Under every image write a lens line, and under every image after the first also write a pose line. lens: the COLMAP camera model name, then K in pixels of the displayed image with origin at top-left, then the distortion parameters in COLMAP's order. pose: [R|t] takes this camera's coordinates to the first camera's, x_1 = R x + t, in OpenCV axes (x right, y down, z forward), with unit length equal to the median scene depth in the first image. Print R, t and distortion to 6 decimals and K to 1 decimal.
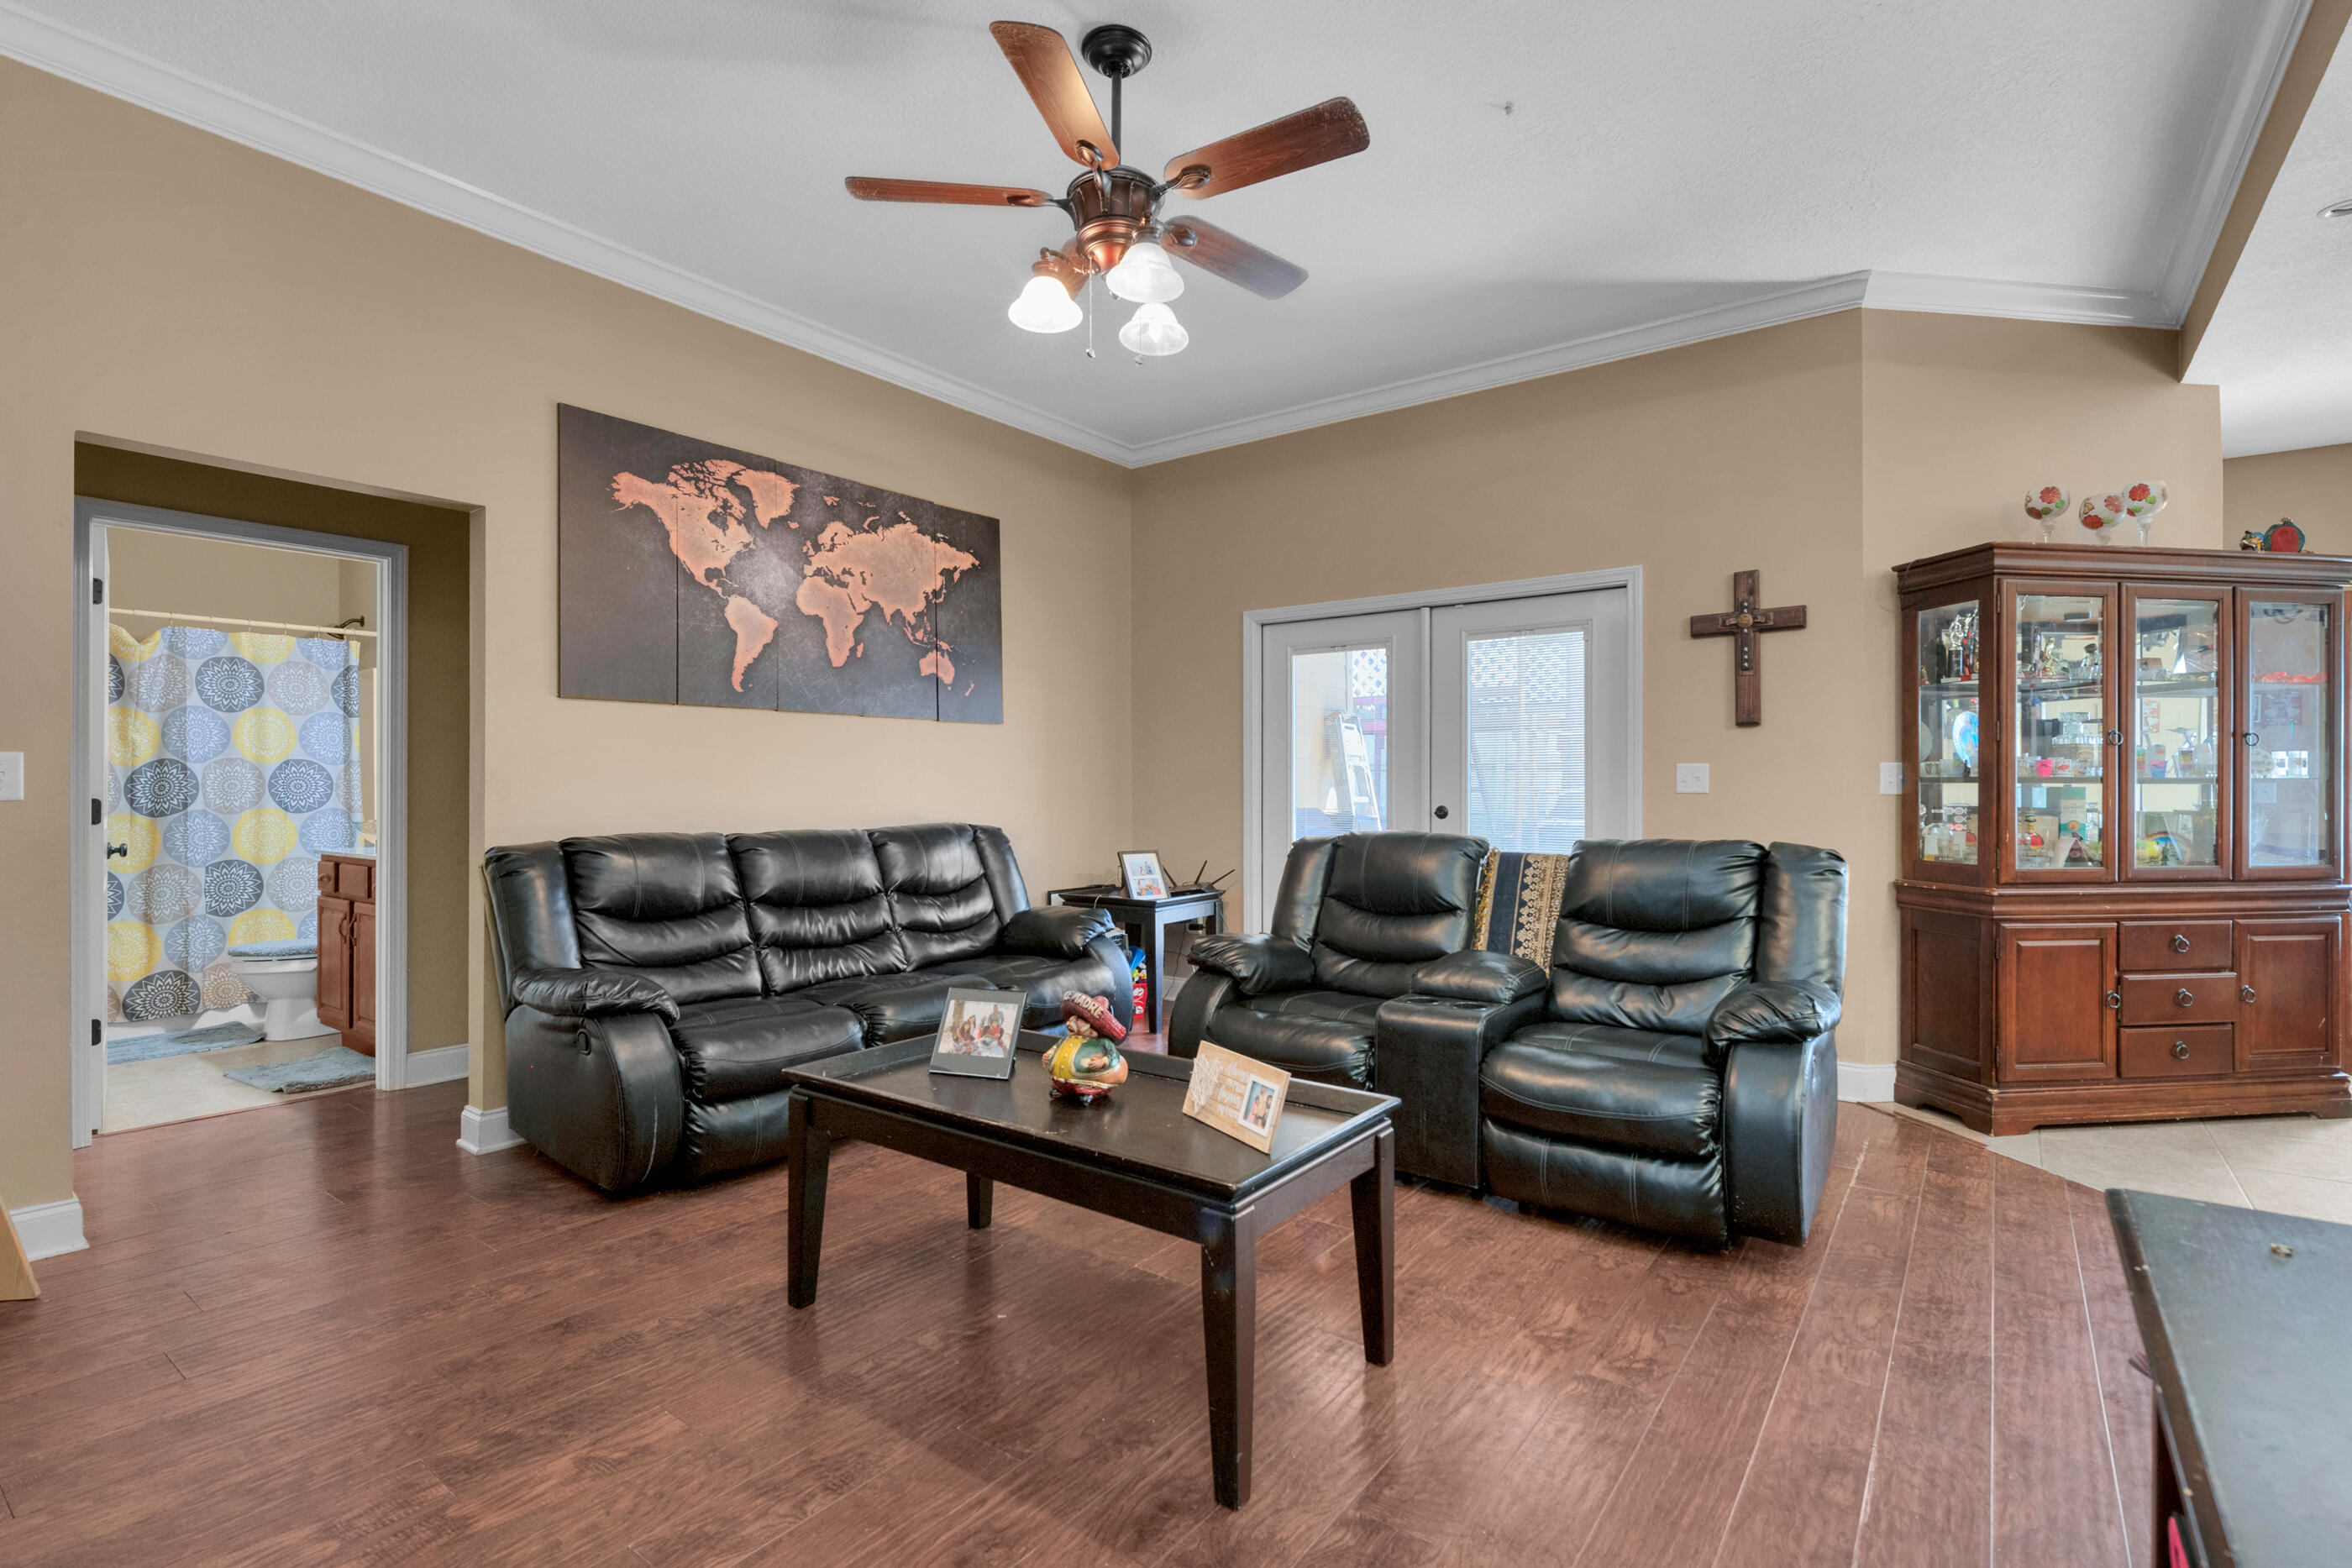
lens RADIAL K [[1109.9, 0, 1192.8], [0, 1109.9, 781.6], [0, 0, 1]] dist [0.000598, 0.000628]
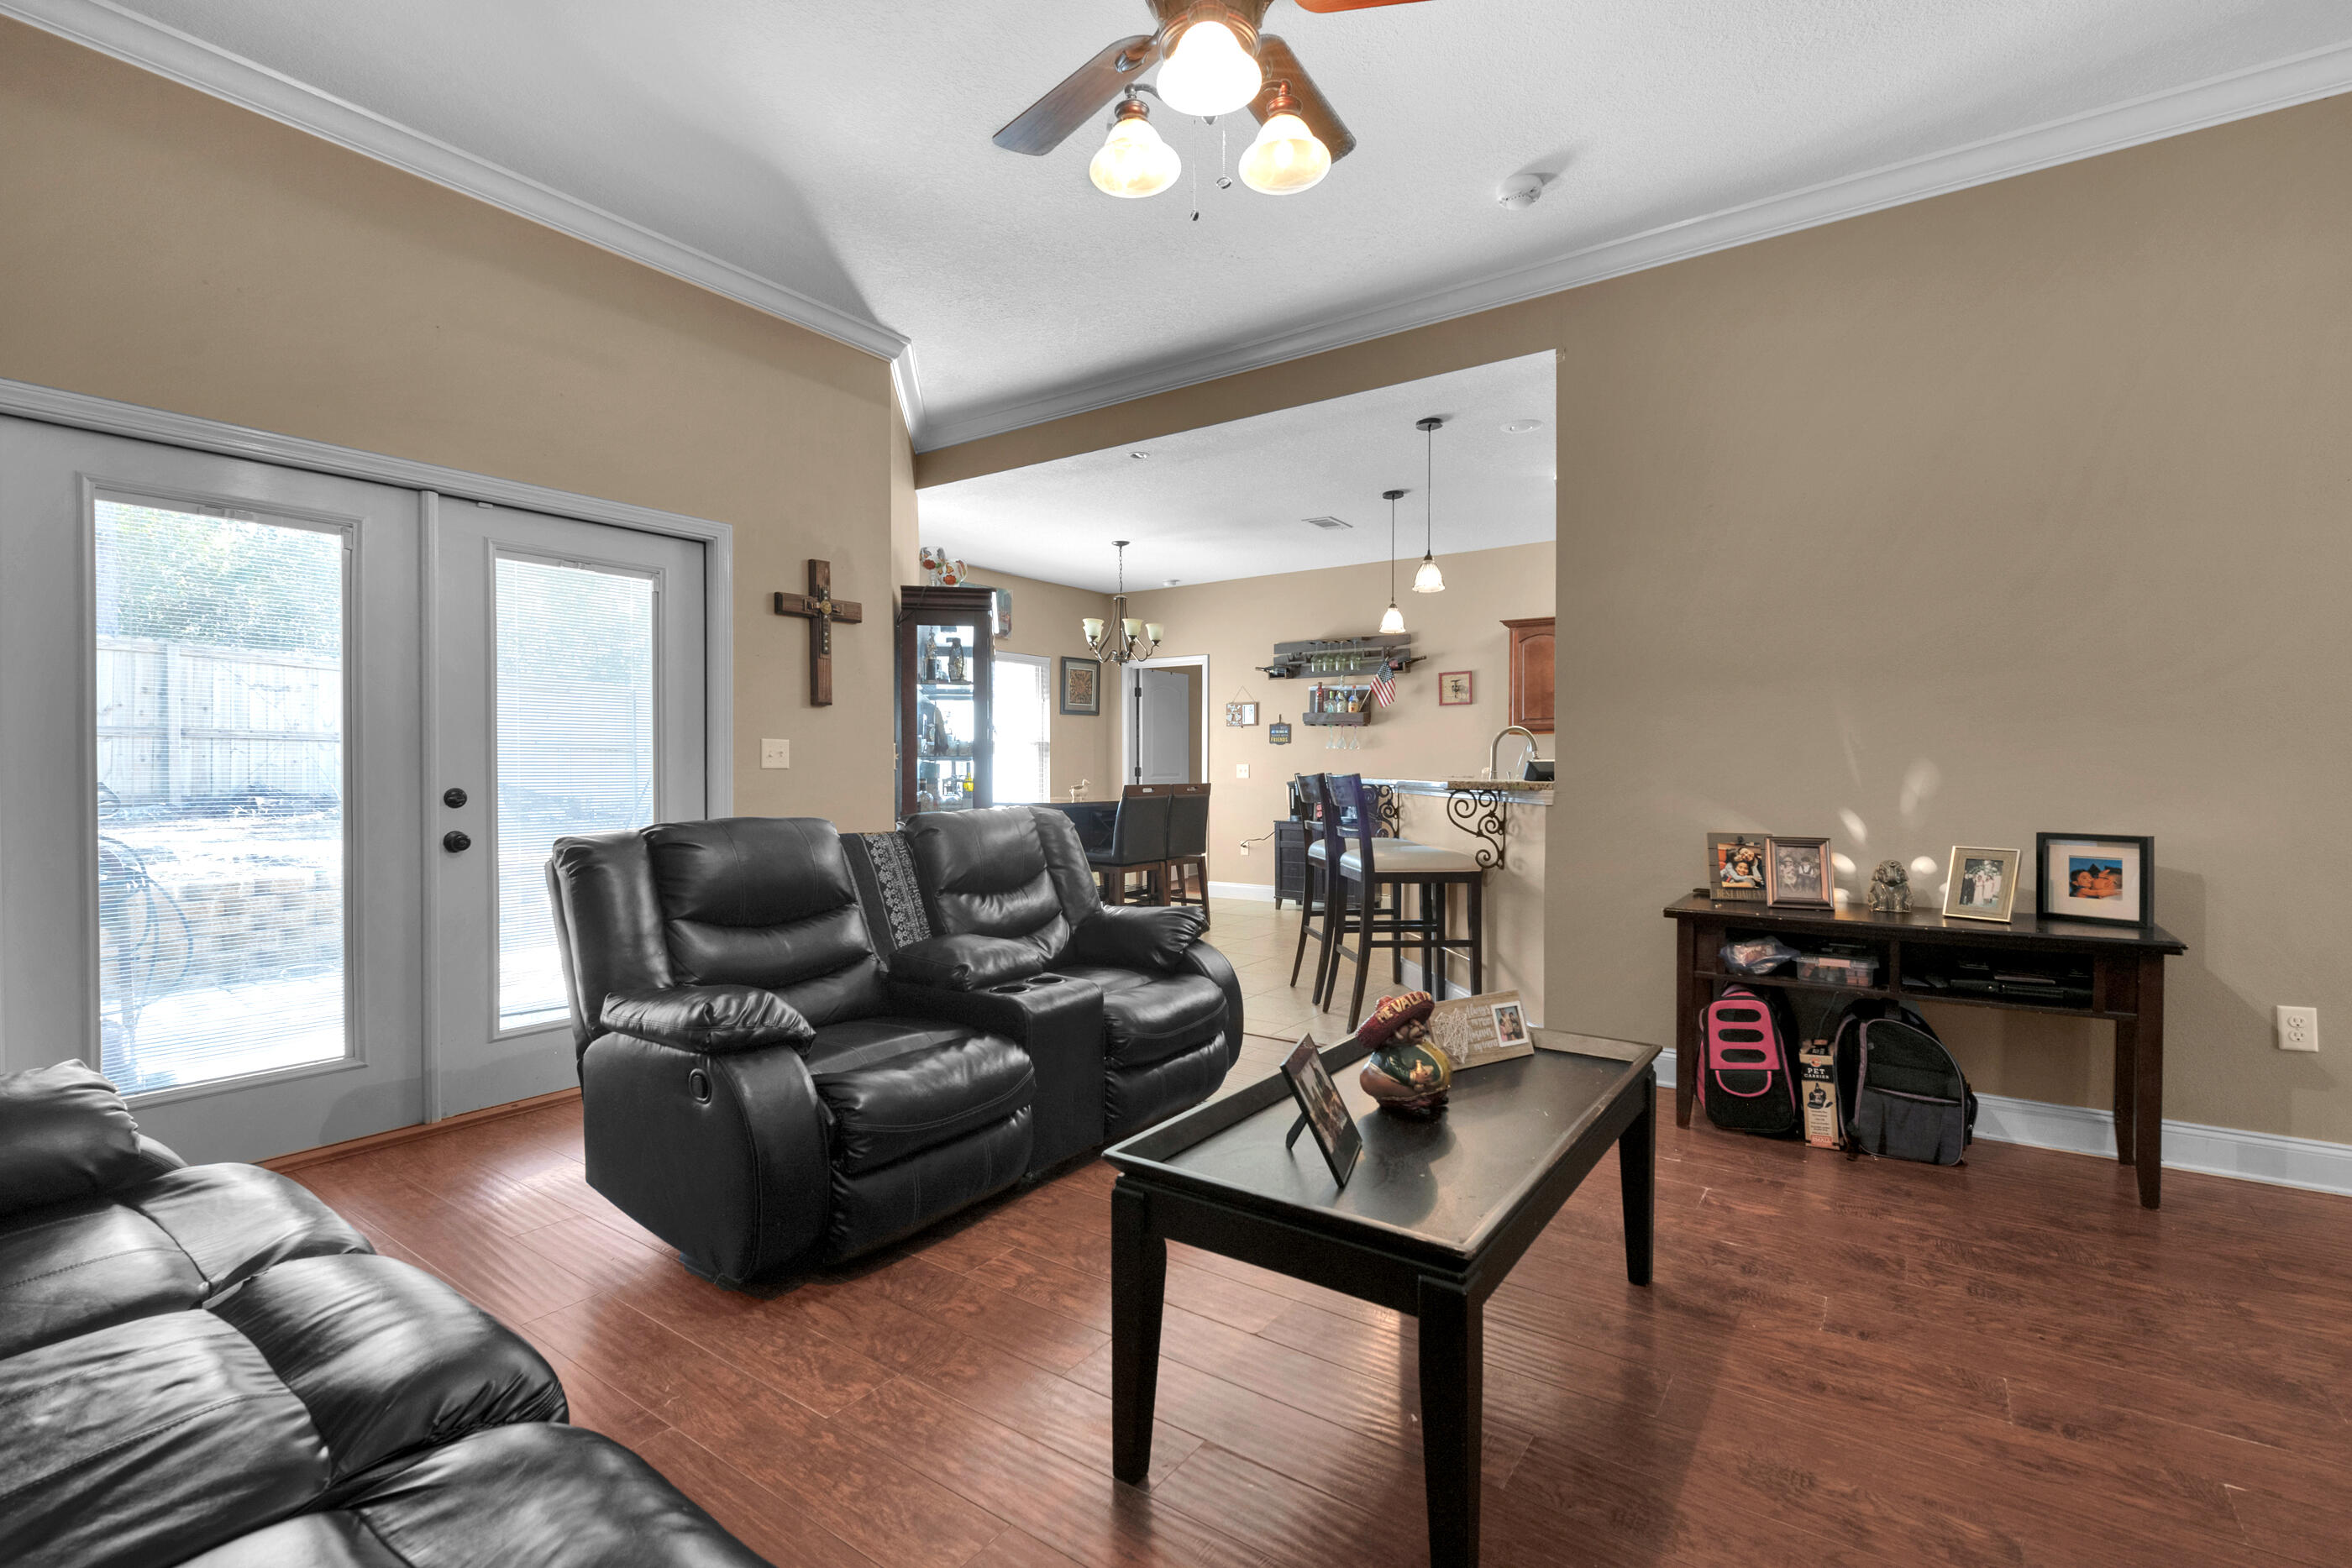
lens RADIAL K [[1052.5, 0, 1177.7], [0, 1052.5, 780.1], [0, 0, 1]] dist [0.004384, 0.000256]
pose [[-0.010115, -0.015200, 0.999833, -0.530601], [-0.008243, 0.999852, 0.015117, 0.003707], [-0.999915, -0.008089, -0.010239, 0.671959]]
